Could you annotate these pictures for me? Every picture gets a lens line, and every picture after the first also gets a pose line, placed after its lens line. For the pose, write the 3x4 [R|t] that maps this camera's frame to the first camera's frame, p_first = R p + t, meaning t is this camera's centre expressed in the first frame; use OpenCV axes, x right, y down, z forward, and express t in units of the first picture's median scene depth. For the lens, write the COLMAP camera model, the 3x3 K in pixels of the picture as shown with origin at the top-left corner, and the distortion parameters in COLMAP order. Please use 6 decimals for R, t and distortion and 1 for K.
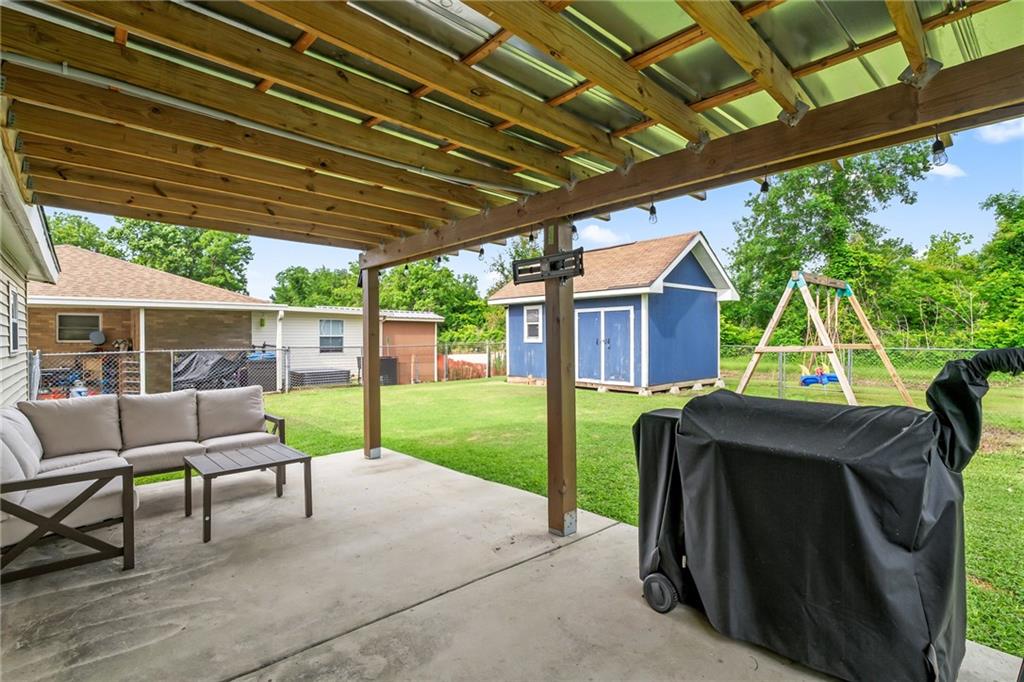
lens RADIAL K [[493.7, 0, 508.5], [0, 493.7, 342.0], [0, 0, 1]] dist [-0.001799, -0.000046]
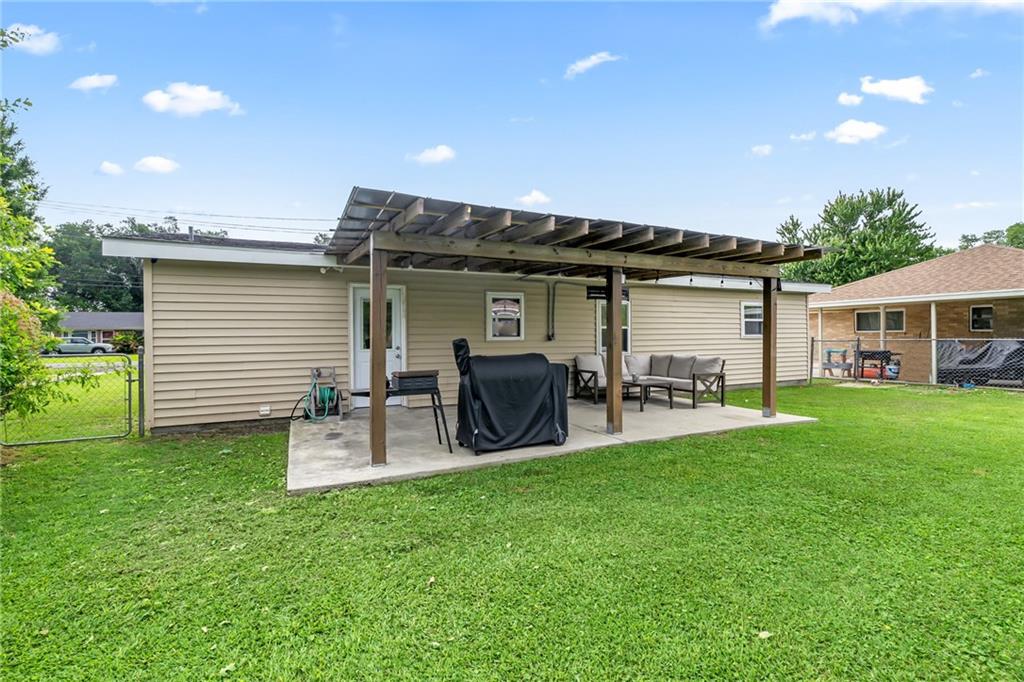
lens RADIAL K [[467.7, 0, 510.1], [0, 467.7, 337.0], [0, 0, 1]] dist [0.000614, 0.000015]
pose [[-0.273664, 0.014817, -0.961711, 0.555816], [0.004441, 0.999890, 0.014142, -0.006219], [0.961815, -0.000401, -0.273699, 0.308340]]
